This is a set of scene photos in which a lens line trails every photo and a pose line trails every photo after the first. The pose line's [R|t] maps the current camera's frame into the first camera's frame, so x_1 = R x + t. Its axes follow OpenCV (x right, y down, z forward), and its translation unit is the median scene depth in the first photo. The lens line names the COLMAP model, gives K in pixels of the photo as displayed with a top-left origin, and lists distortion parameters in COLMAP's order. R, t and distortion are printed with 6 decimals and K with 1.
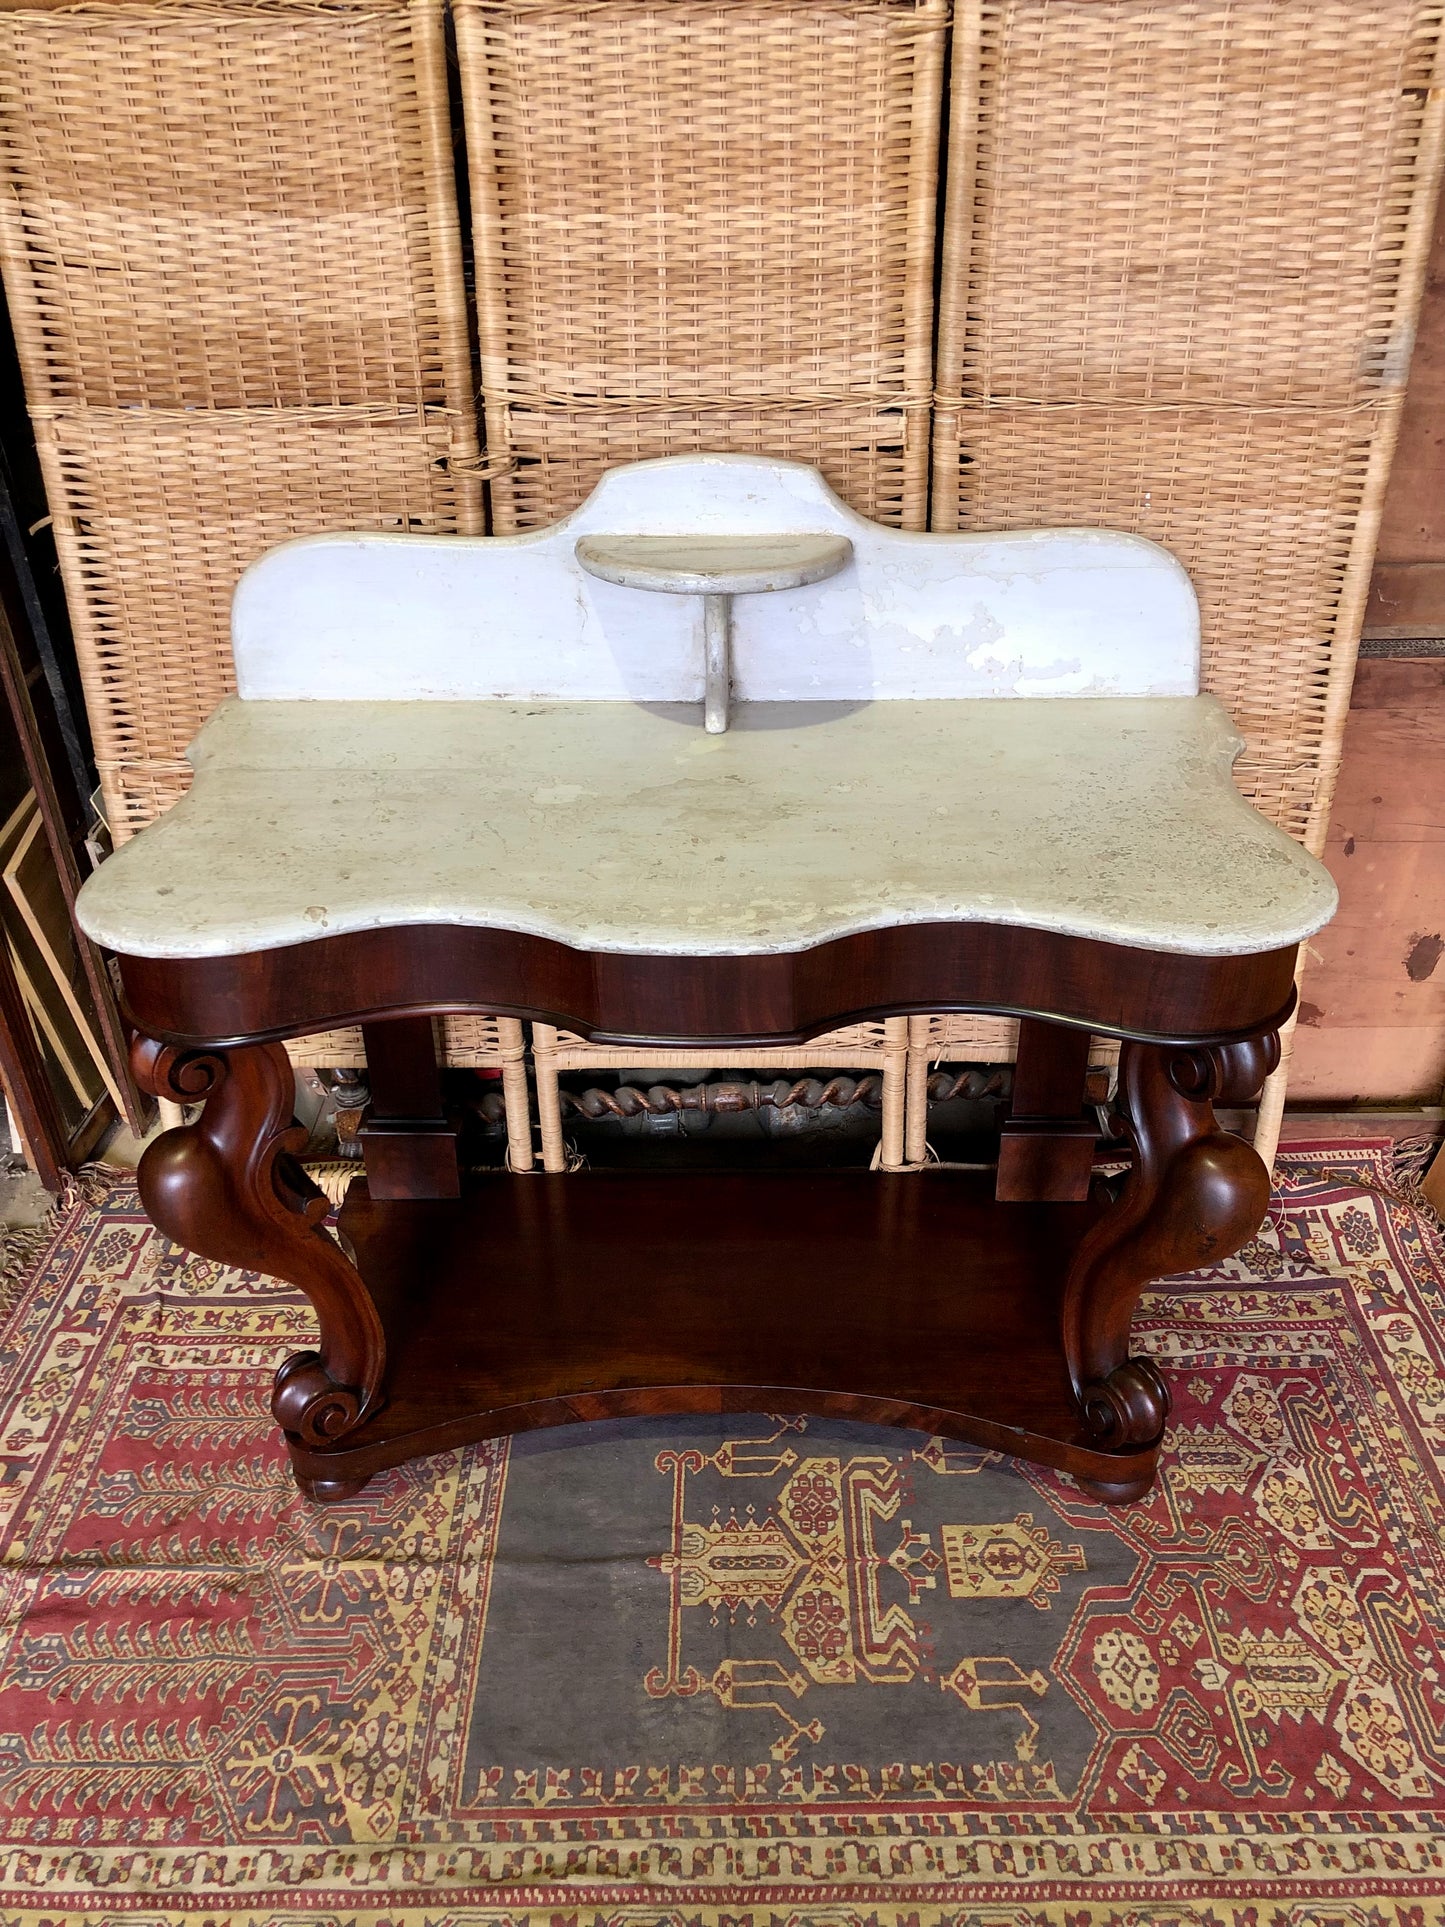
lens RADIAL K [[1582.3, 0, 743.2], [0, 1582.3, 947.6], [0, 0, 1]] dist [0.001597, 0.030204]
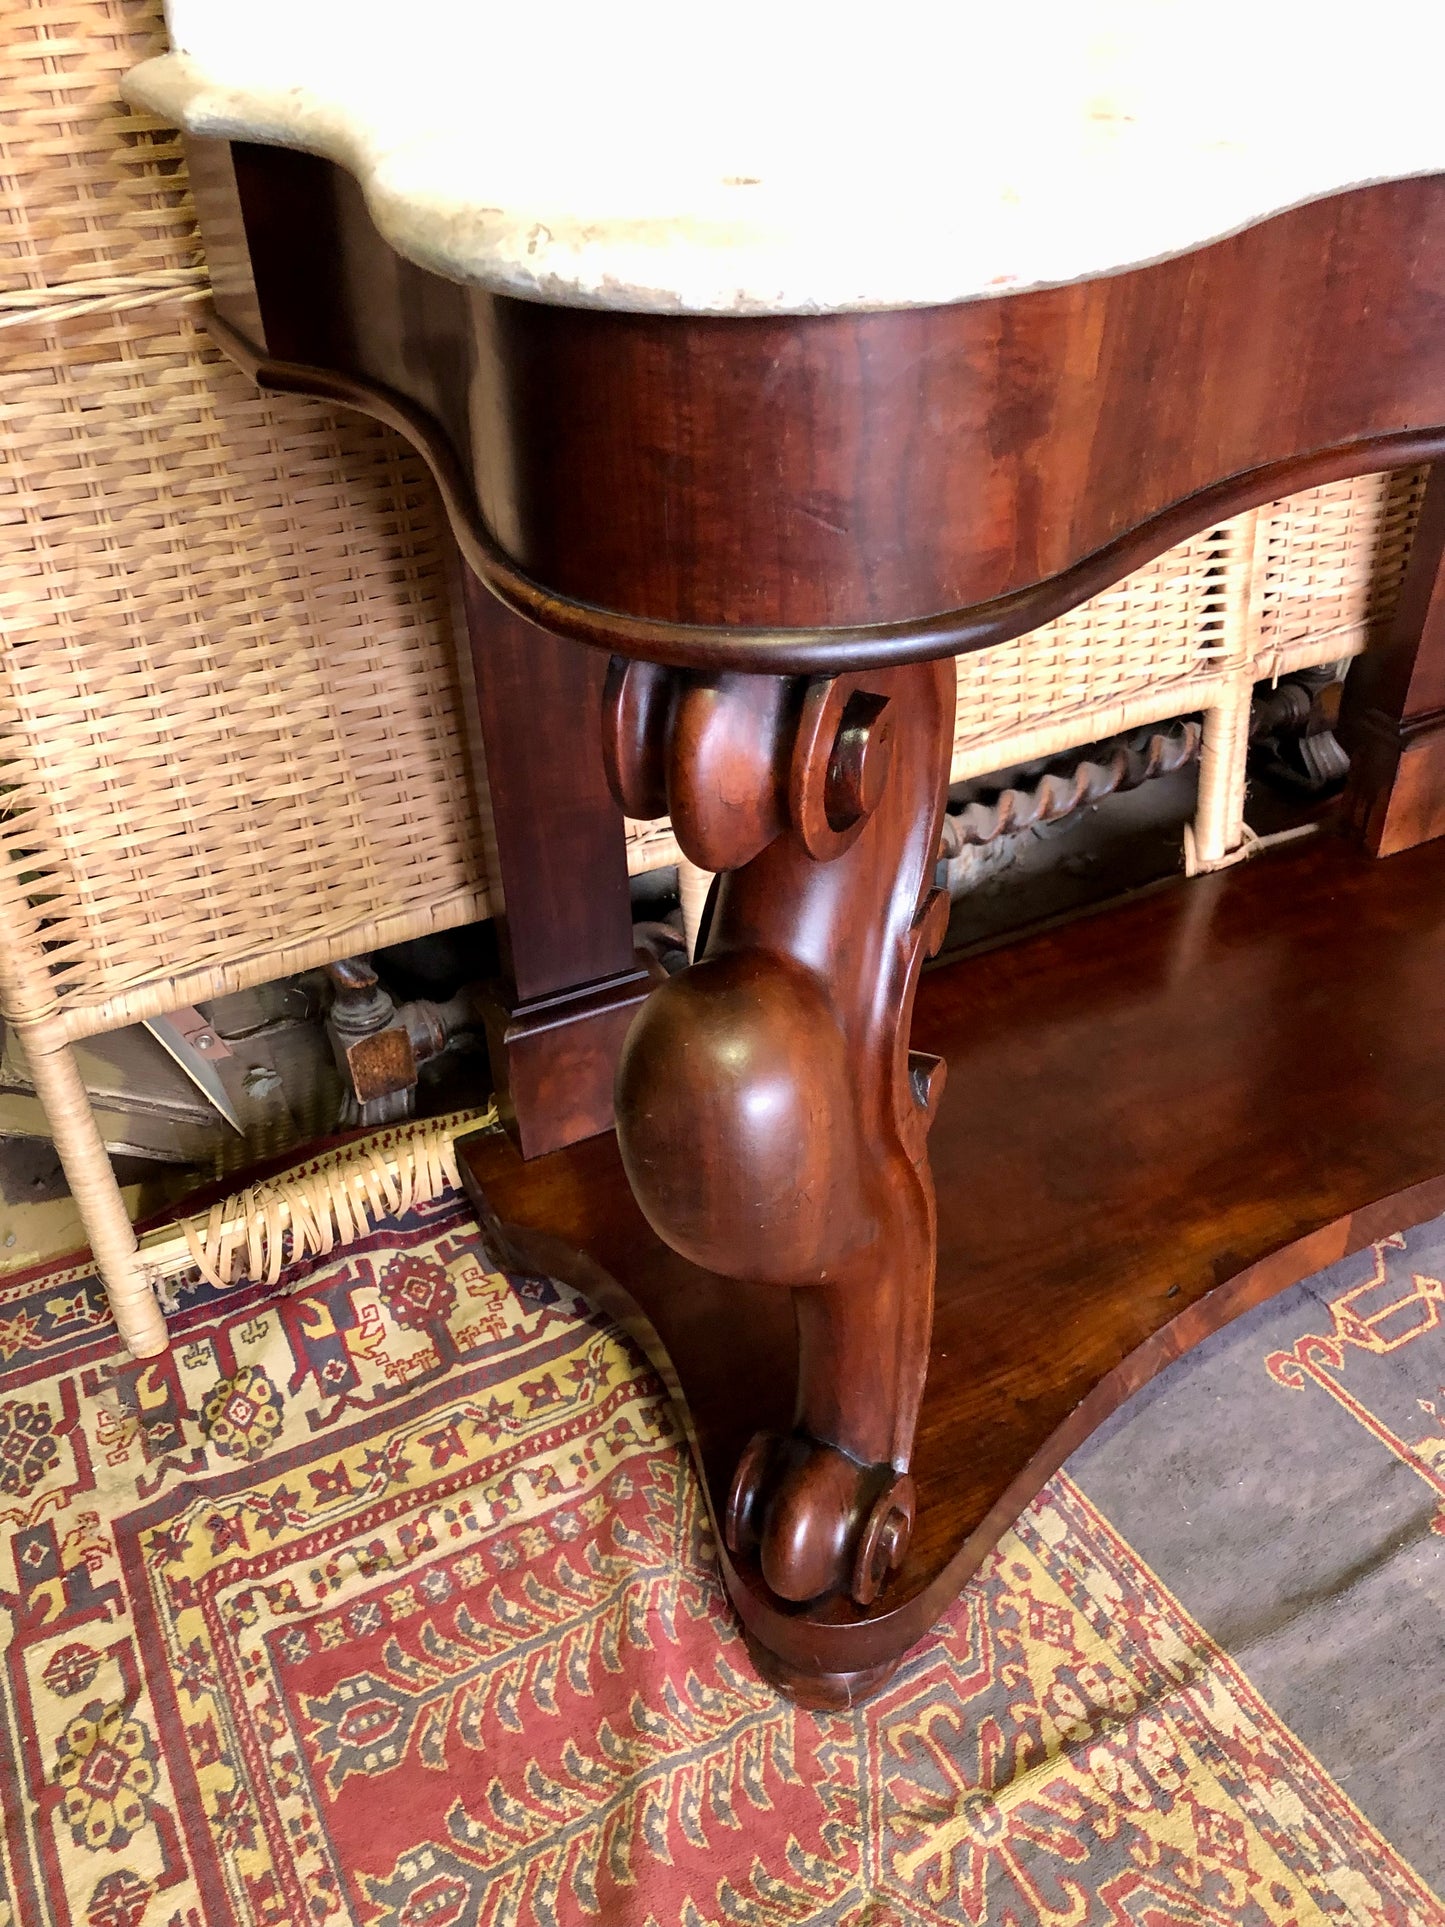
lens RADIAL K [[1582.3, 0, 755.9], [0, 1582.3, 969.4], [0, 0, 1]] dist [0.001597, 0.030204]
pose [[0.874534, -0.286991, 0.390930, -0.417287], [0.261927, 0.957933, 0.117295, 0.063000], [-0.408148, -0.000184, 0.912916, 0.556363]]
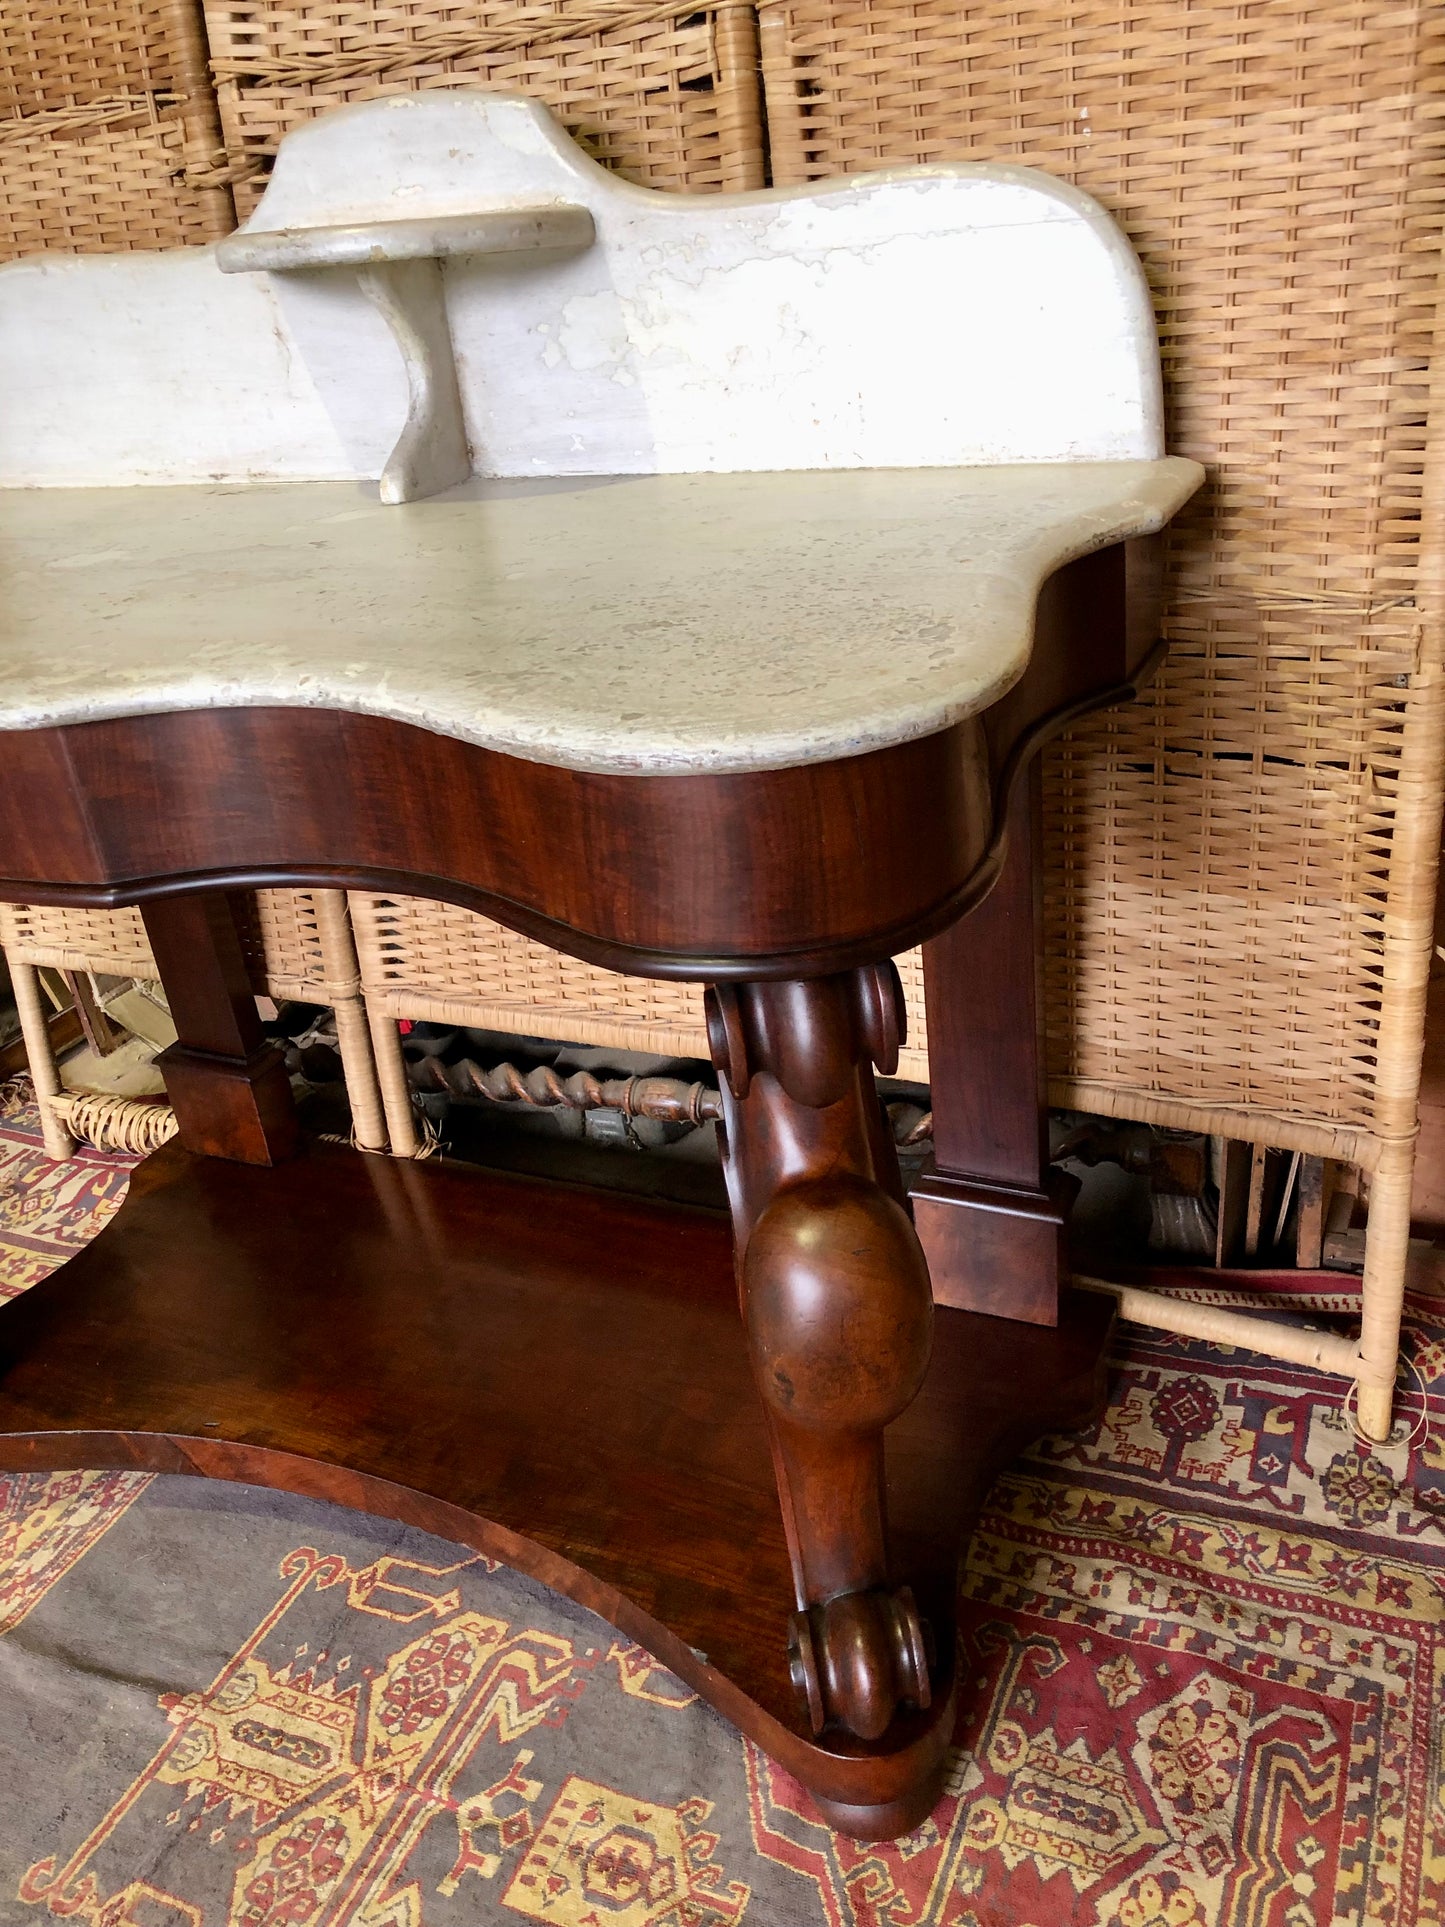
lens RADIAL K [[1582.3, 0, 751.2], [0, 1582.3, 943.3], [0, 0, 1]] dist [0.001597, 0.030204]
pose [[0.911492, 0.102728, -0.398283, 0.394936], [-0.124221, 0.991846, -0.028463, 0.048760], [0.392111, 0.075418, 0.916821, 0.423952]]
